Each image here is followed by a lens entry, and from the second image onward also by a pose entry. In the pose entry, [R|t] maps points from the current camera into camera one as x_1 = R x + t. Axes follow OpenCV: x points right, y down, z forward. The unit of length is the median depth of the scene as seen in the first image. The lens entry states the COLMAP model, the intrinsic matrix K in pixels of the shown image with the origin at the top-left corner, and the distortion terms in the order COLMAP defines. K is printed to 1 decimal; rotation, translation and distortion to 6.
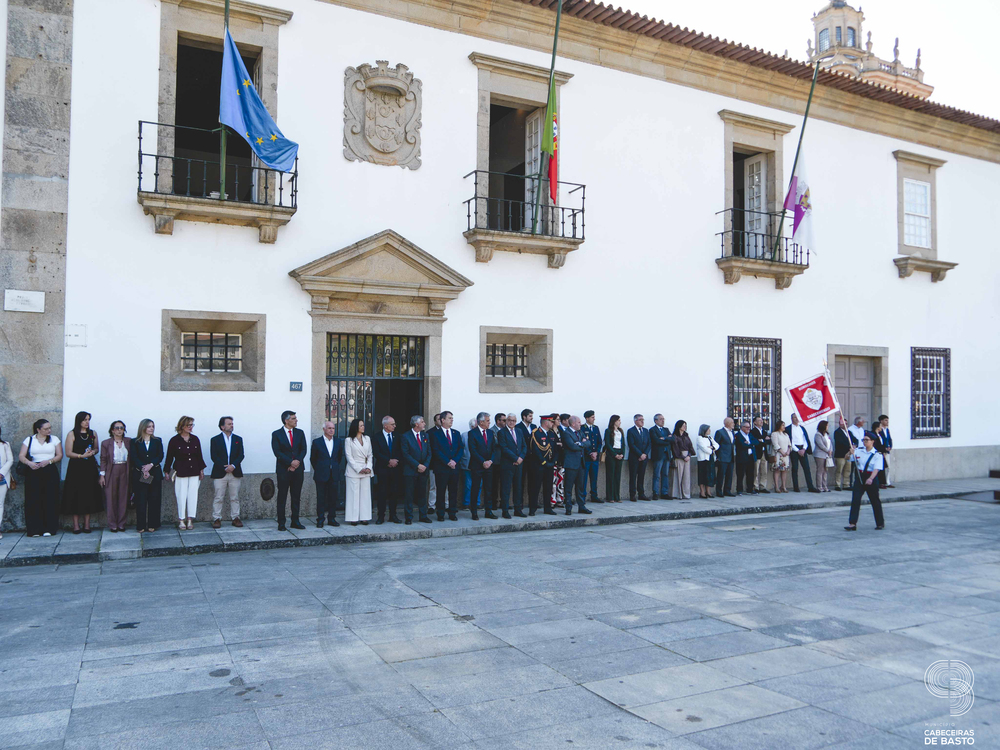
lens RADIAL K [[746.2, 0, 500.0], [0, 746.2, 375.0], [0, 0, 1]] dist [-0.032378, 0.006874]
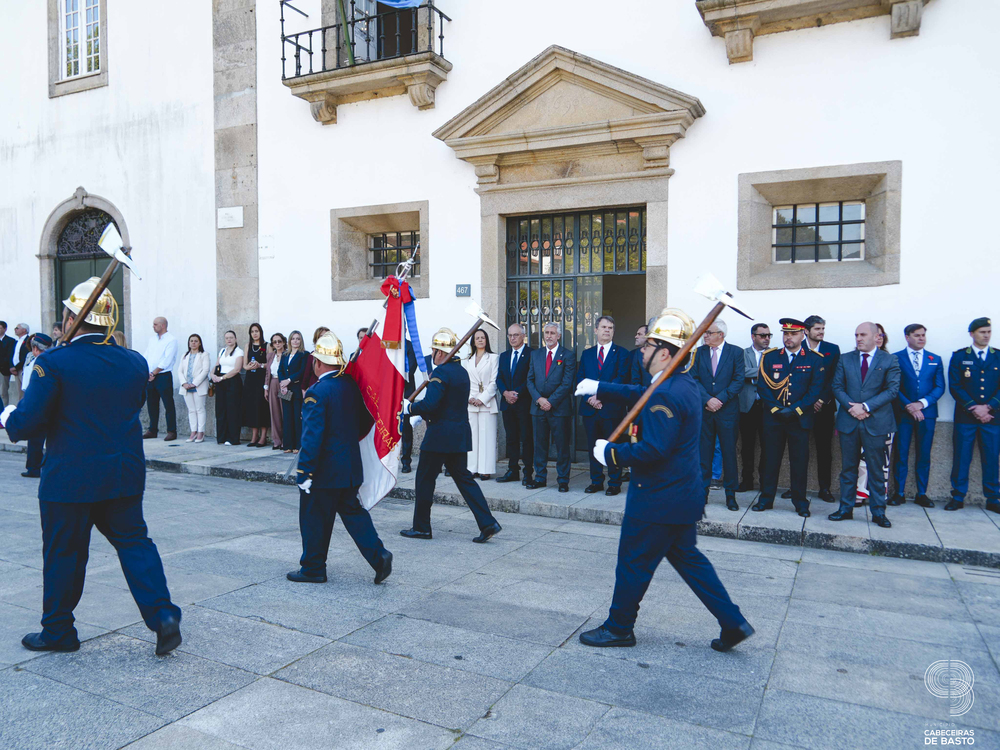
lens RADIAL K [[746.2, 0, 500.0], [0, 746.2, 375.0], [0, 0, 1]] dist [-0.032378, 0.006874]
pose [[0.622287, 0.027877, -0.782293, 0.348773], [0.020308, 0.998454, 0.051734, 0.062805], [0.782526, -0.048080, 0.620759, 0.545375]]
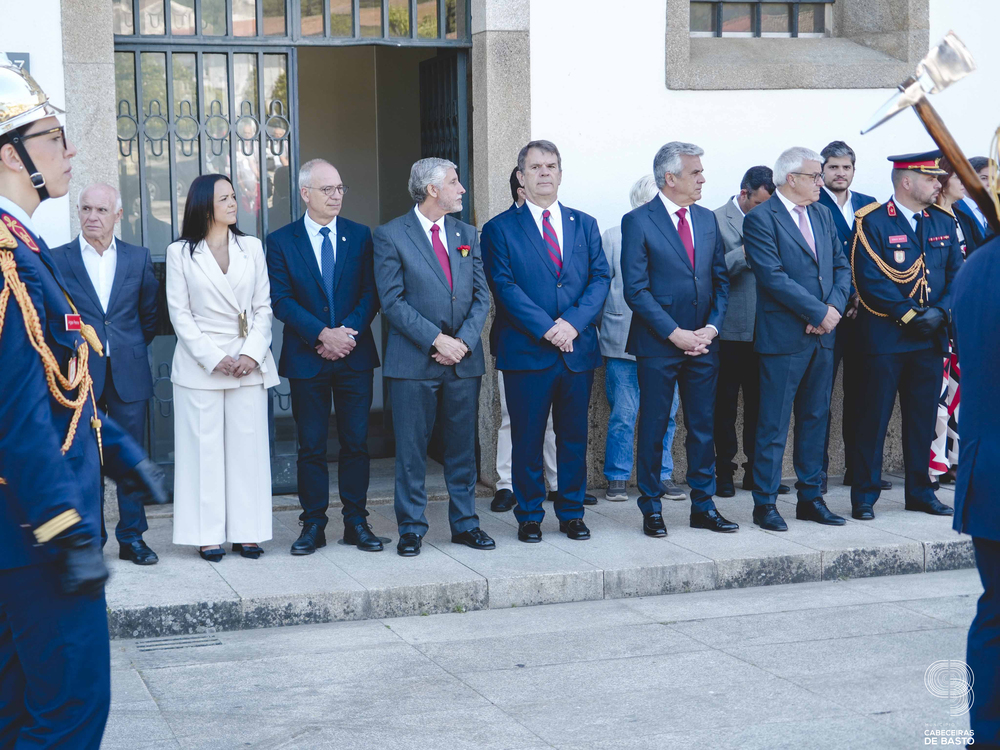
lens RADIAL K [[1733.7, 0, 485.3], [0, 1733.7, 376.5], [0, 0, 1]] dist [0.011877, 0.081188]
pose [[0.989171, -0.011372, -0.146326, -0.000778], [0.029935, 0.991668, 0.125291, 0.053201], [0.143682, -0.128314, 0.981270, 0.364612]]
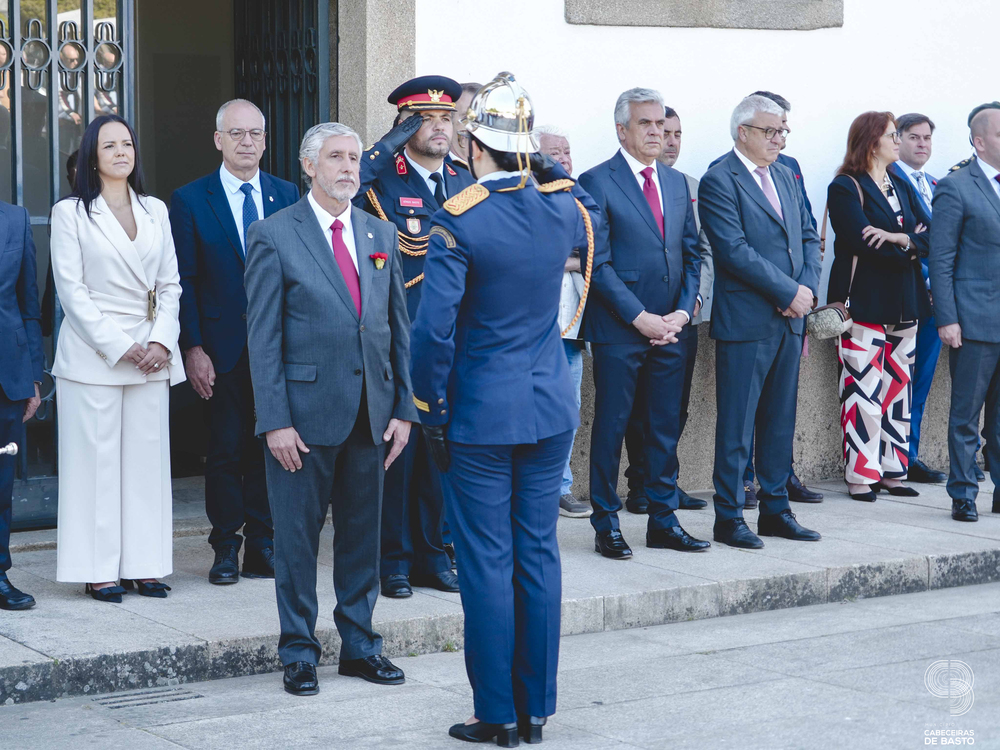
lens RADIAL K [[2286.9, 0, 500.0], [0, 2286.9, 375.0], [0, 0, 1]] dist [-0.013392, 0.115662]
pose [[0.994256, -0.017828, 0.105529, -0.140466], [0.004636, 0.992276, 0.123962, 0.049871], [-0.106923, -0.122760, 0.986660, 0.309015]]
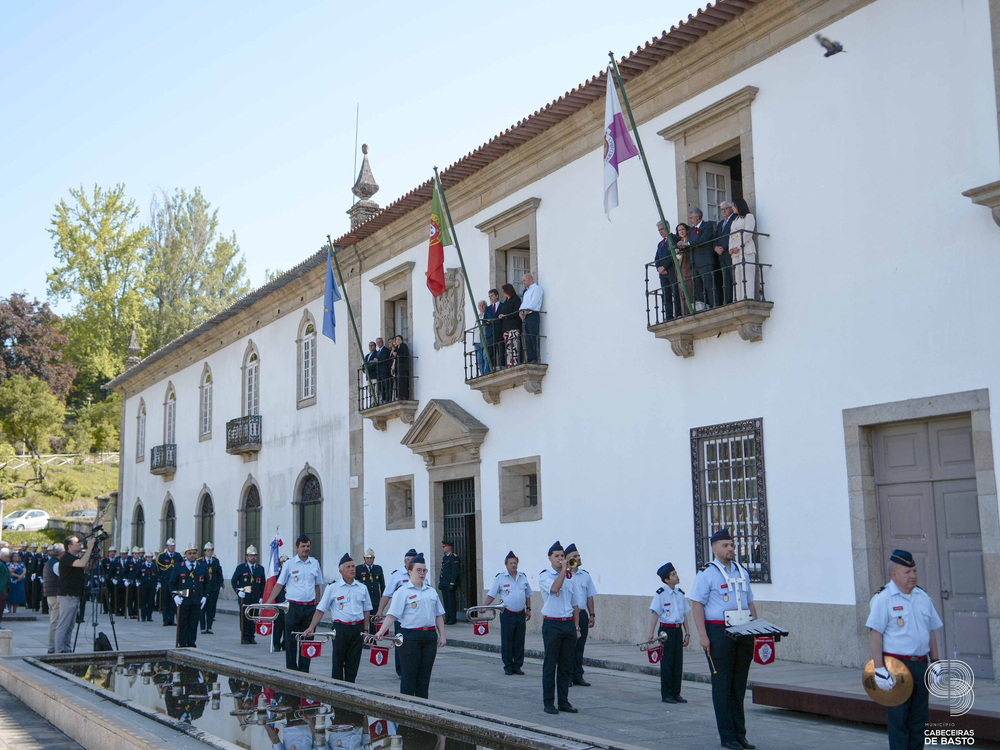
lens RADIAL K [[1144.8, 0, 500.0], [0, 1144.8, 375.0], [0, 0, 1]] dist [0.003269, 0.015778]
pose [[0.075632, -0.161272, -0.984008, 1.839998], [0.042730, 0.986452, -0.158388, 0.083802], [0.996220, -0.030068, 0.081498, 0.966691]]
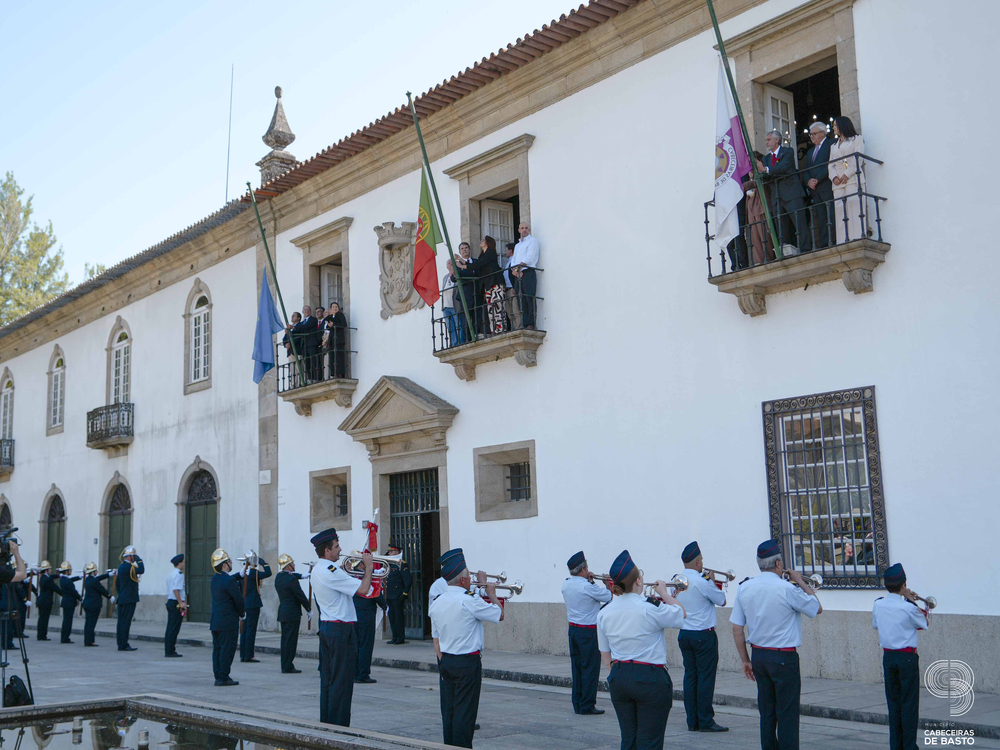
lens RADIAL K [[1114.4, 0, 500.0], [0, 1114.4, 375.0], [0, 0, 1]] dist [0.042861, 0.015104]
pose [[0.241480, -0.168713, -0.955627, 1.468003], [0.054629, 0.985573, -0.160195, 0.075264], [0.968867, -0.013521, 0.247212, 0.769079]]
